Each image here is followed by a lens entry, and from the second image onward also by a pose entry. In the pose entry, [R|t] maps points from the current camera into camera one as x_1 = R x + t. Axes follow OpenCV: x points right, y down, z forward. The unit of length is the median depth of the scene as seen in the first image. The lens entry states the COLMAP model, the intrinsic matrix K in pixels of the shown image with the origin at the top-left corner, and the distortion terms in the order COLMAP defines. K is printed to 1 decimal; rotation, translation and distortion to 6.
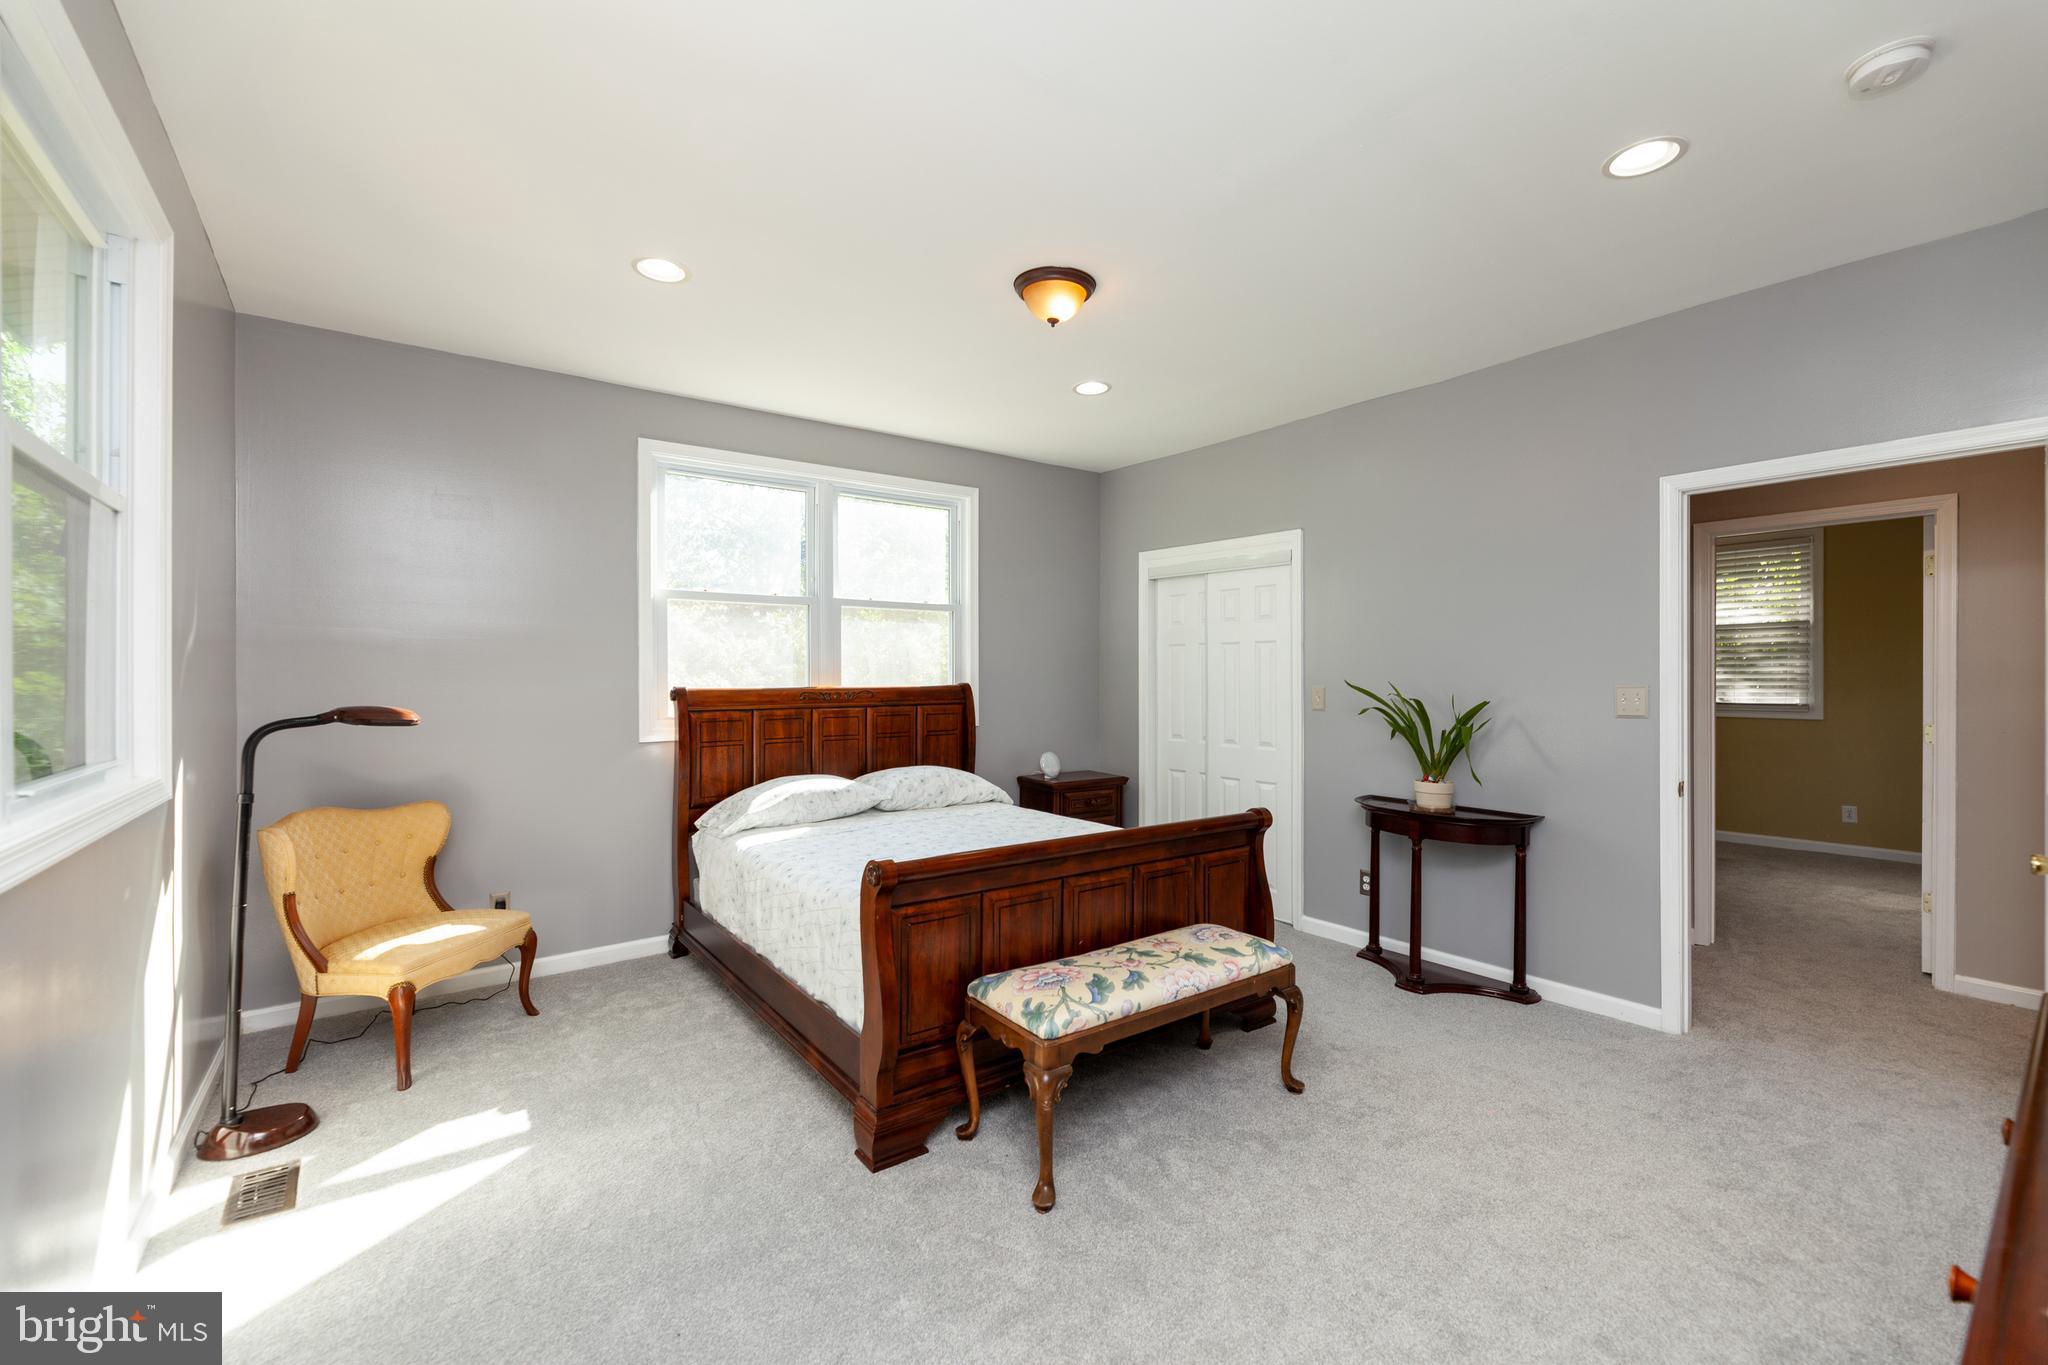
lens RADIAL K [[827.6, 0, 1018.9], [0, 827.6, 680.4], [0, 0, 1]] dist [0.000551, -0.000277]
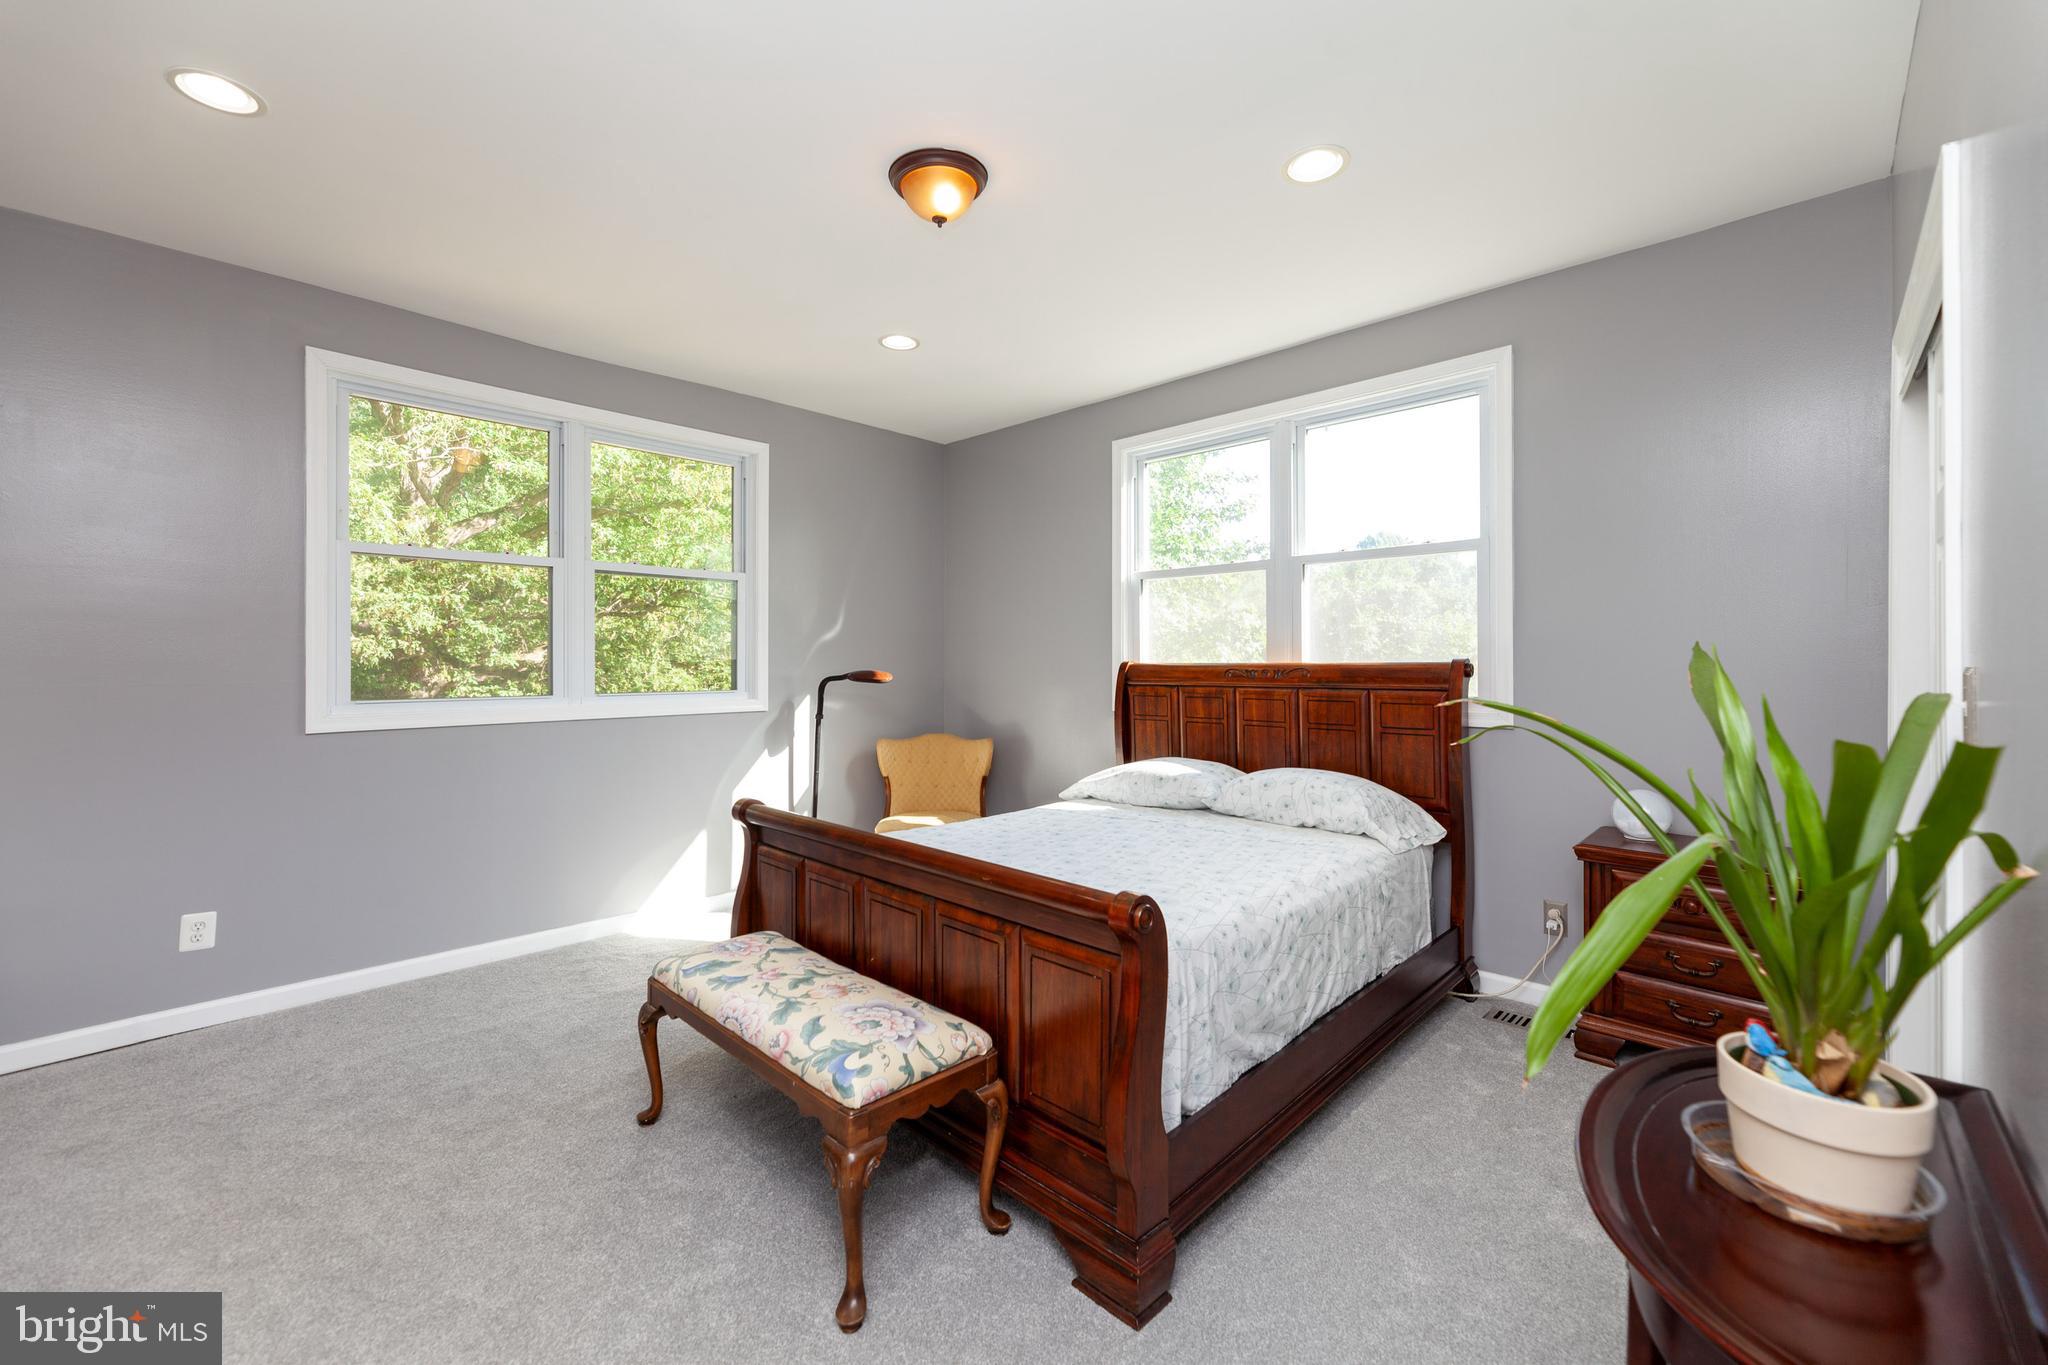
lens RADIAL K [[827.6, 0, 1002.0], [0, 827.6, 653.1], [0, 0, 1]] dist [0.000551, -0.000277]
pose [[0.168480, -0.008065, -0.985672, 0.608808], [-0.002938, 0.999958, -0.008684, 0.006347], [0.985701, 0.004359, 0.168449, 0.642540]]
